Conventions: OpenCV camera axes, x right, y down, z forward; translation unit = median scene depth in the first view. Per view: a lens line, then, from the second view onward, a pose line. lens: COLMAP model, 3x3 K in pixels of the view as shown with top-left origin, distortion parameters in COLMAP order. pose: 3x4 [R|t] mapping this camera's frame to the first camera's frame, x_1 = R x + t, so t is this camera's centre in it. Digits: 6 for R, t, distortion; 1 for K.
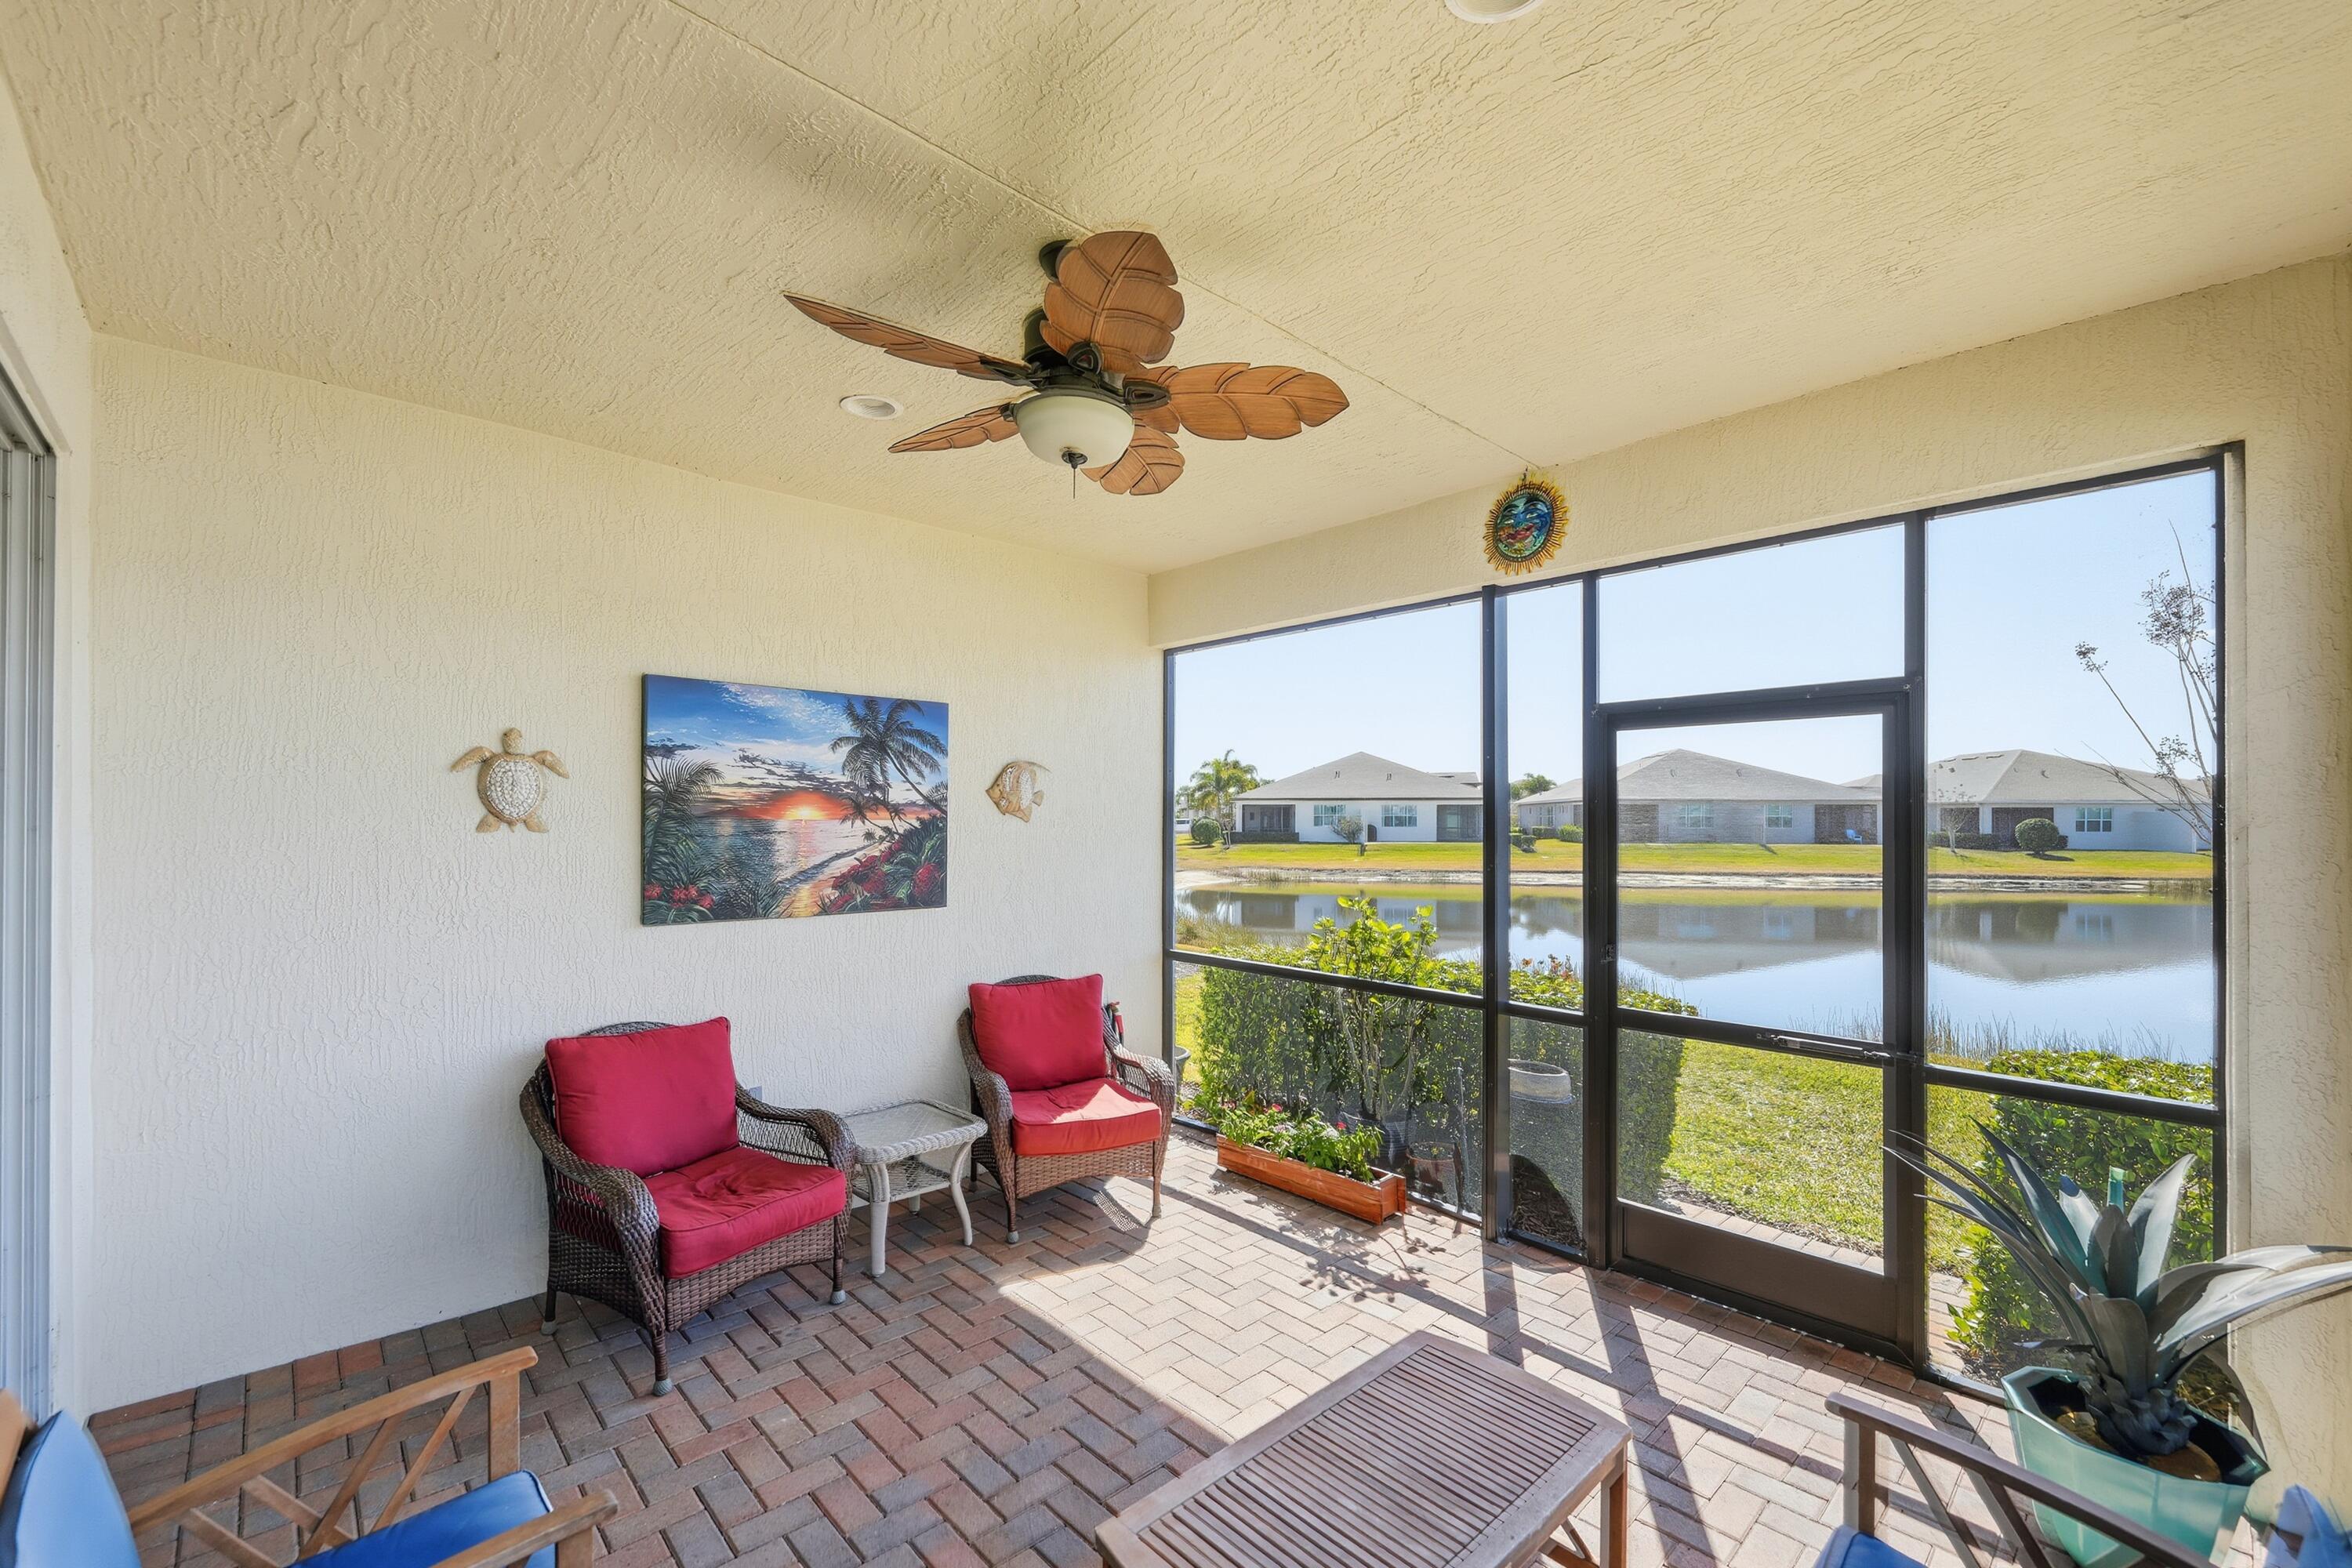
lens RADIAL K [[975.5, 0, 1173.4], [0, 975.5, 800.0], [0, 0, 1]] dist [-0.000747, 0.000334]
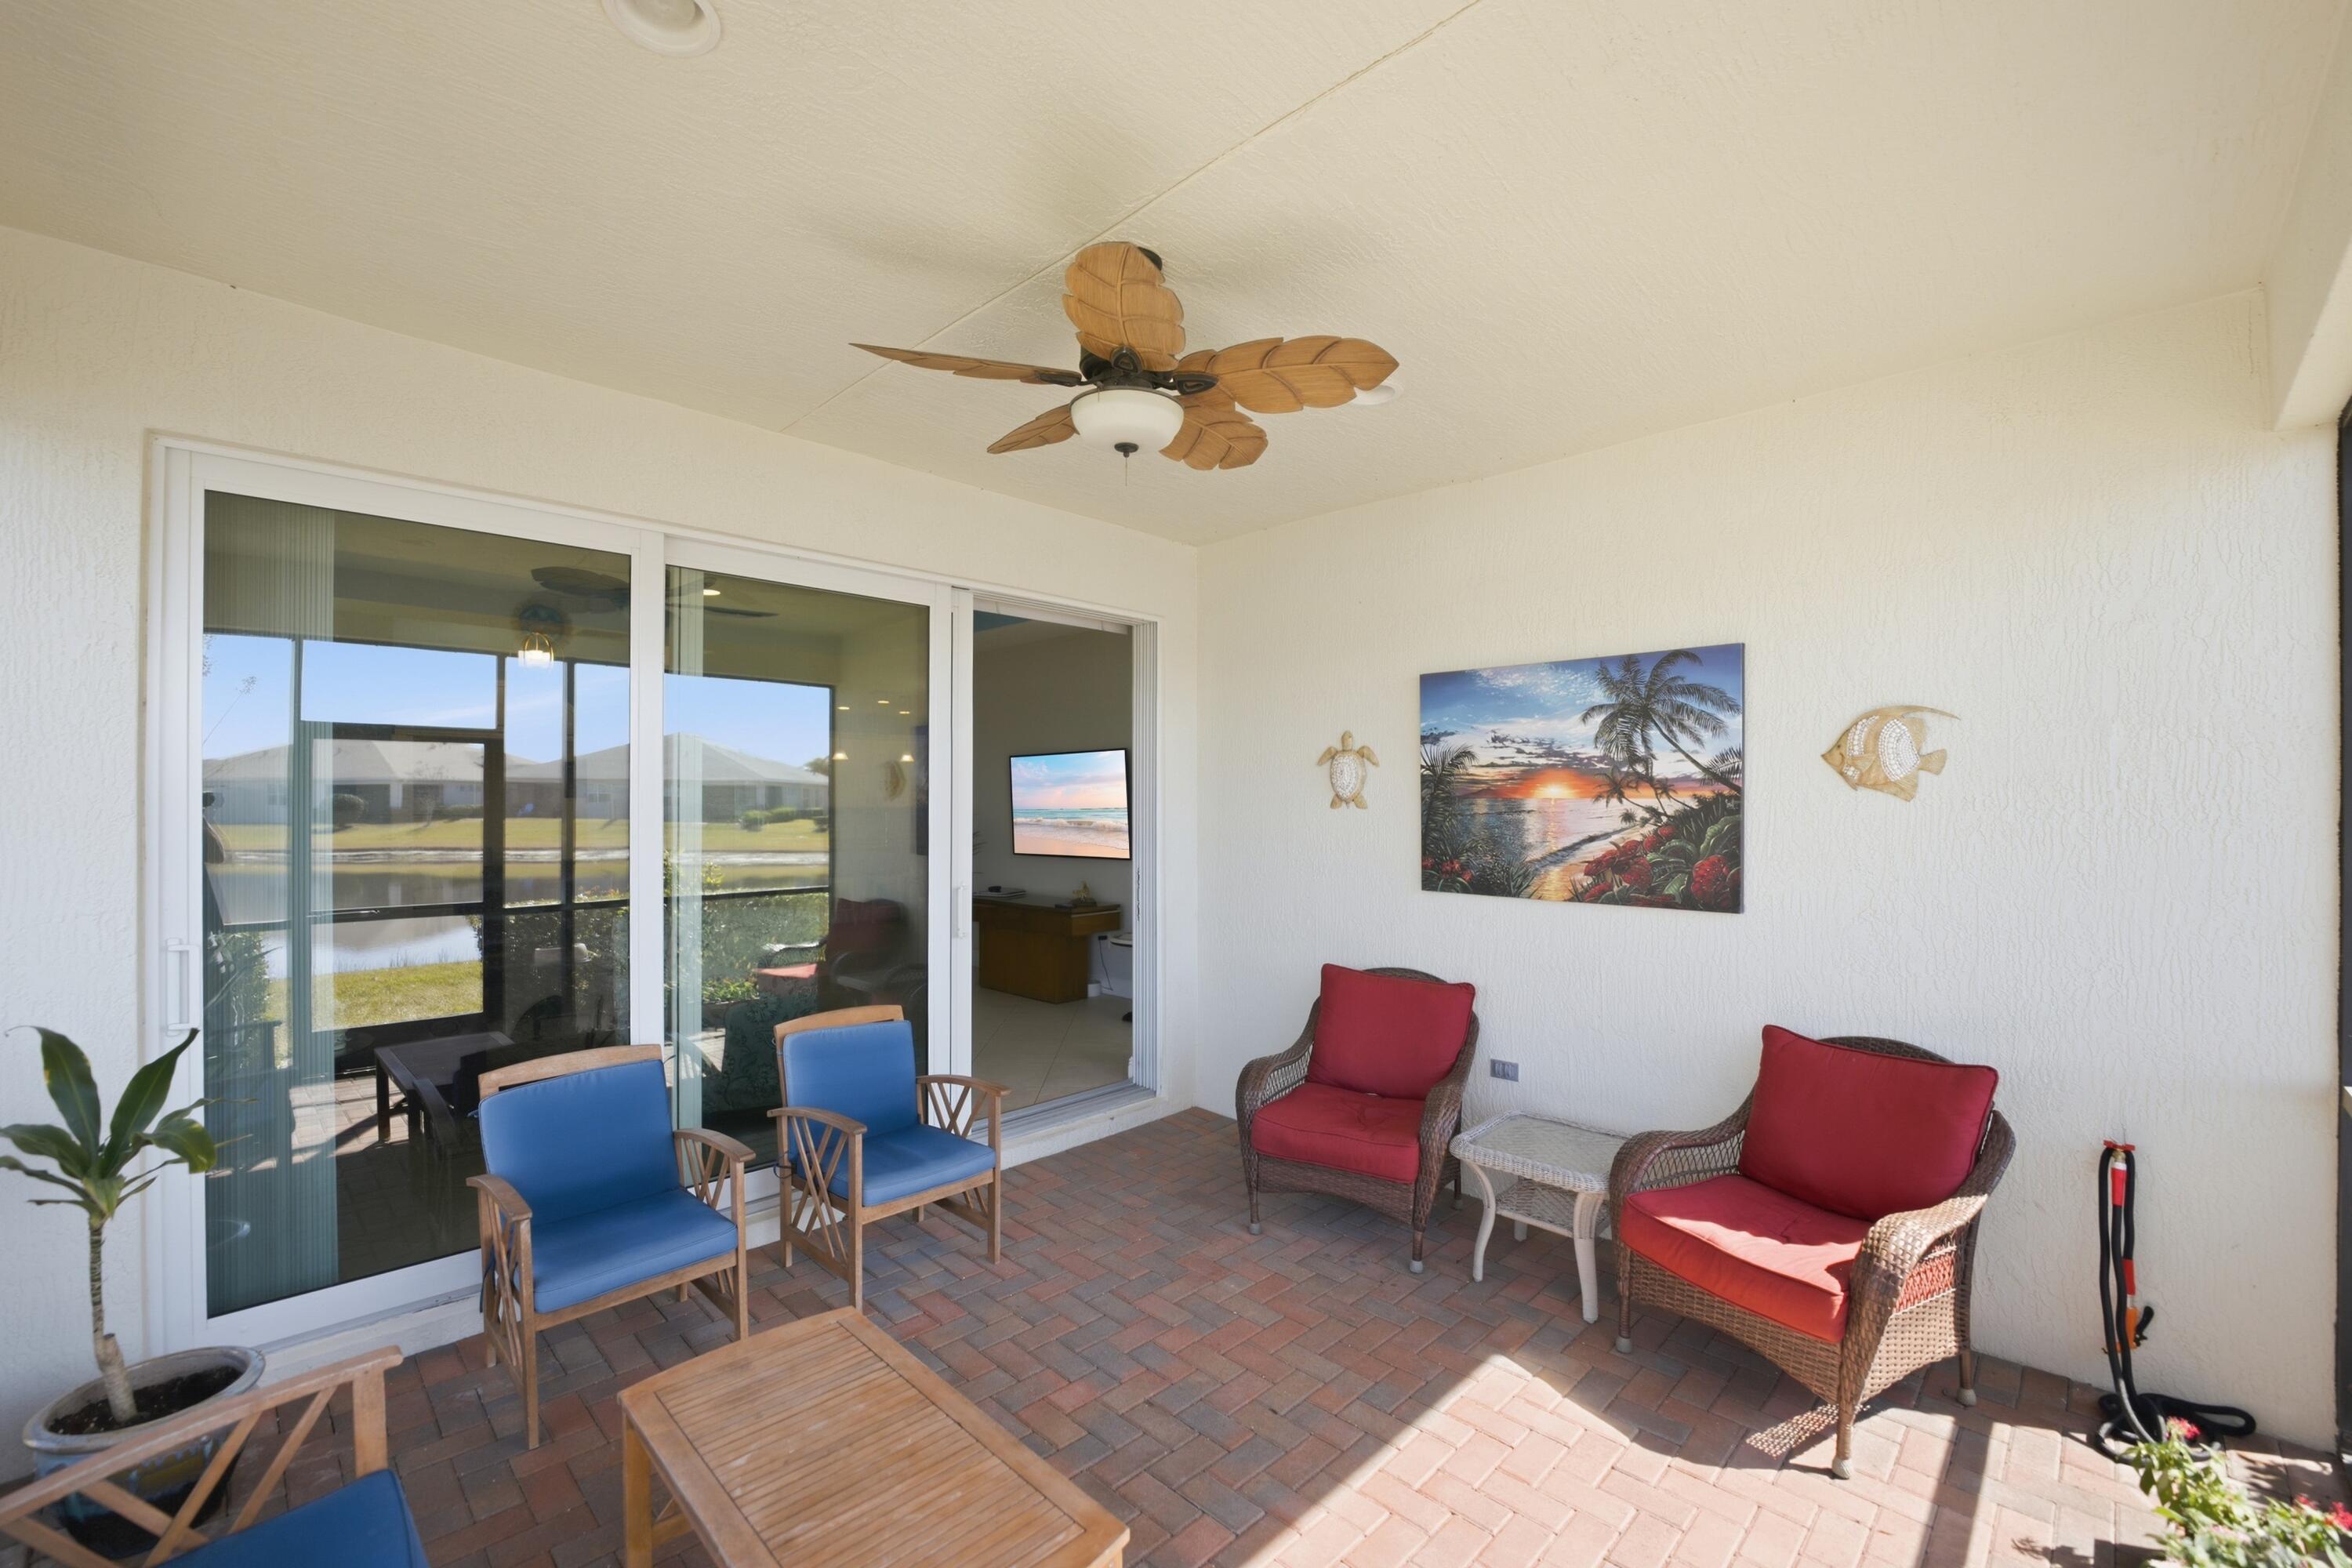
lens RADIAL K [[975.5, 0, 1172.9], [0, 975.5, 792.3], [0, 0, 1]] dist [-0.000747, 0.000334]
pose [[0.043379, -0.009555, -0.999013, 0.544516], [0.021640, 0.999729, -0.008622, 0.013995], [0.998824, -0.021245, 0.043574, 0.581477]]
